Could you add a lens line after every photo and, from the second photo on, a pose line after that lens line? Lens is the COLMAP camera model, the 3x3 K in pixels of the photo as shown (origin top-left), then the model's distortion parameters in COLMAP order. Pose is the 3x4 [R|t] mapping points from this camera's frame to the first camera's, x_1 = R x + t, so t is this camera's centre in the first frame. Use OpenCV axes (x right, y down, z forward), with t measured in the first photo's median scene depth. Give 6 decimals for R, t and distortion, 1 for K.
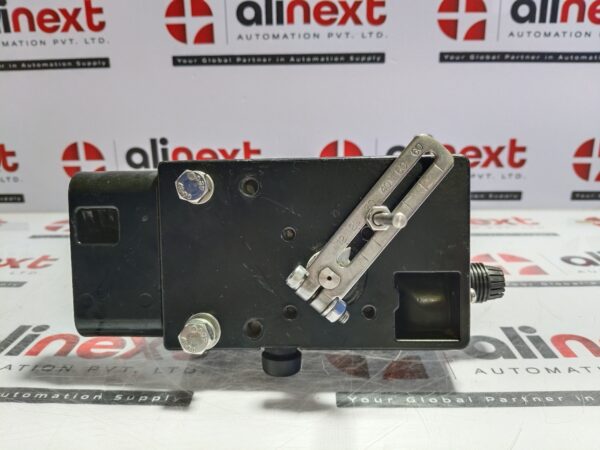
lens RADIAL K [[479.0, 0, 300.0], [0, 479.0, 225.0], [0, 0, 1]] dist [-0.027930, -0.019068]
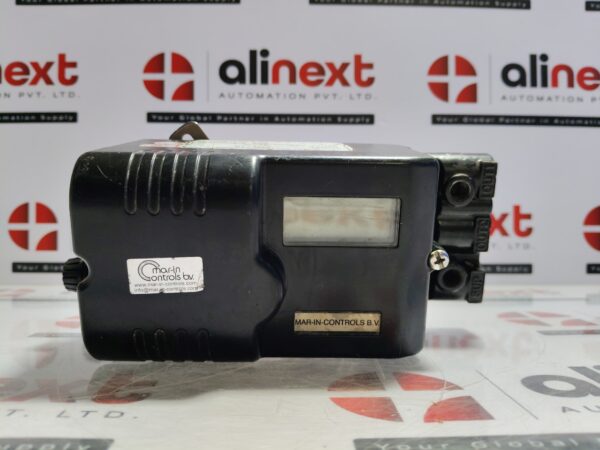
lens RADIAL K [[479.0, 0, 300.0], [0, 479.0, 225.0], [0, 0, 1]] dist [-0.027930, -0.019068]
pose [[0.998742, 0.016309, 0.047415, -0.011751], [-0.002296, 0.959508, -0.281671, 0.123076], [-0.050089, 0.281208, 0.958339, 0.164141]]
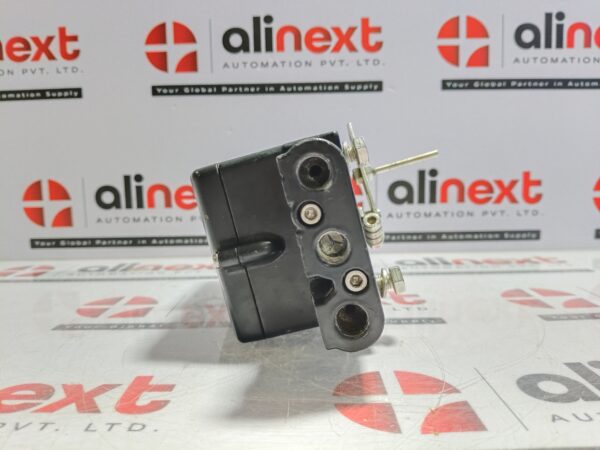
lens RADIAL K [[479.0, 0, 300.0], [0, 479.0, 225.0], [0, 0, 1]] dist [-0.027930, -0.019068]
pose [[0.999708, -0.008950, 0.022467, -0.005668], [0.012549, 0.986125, -0.165532, 0.068882], [-0.020674, 0.165766, 0.985948, 0.140817]]
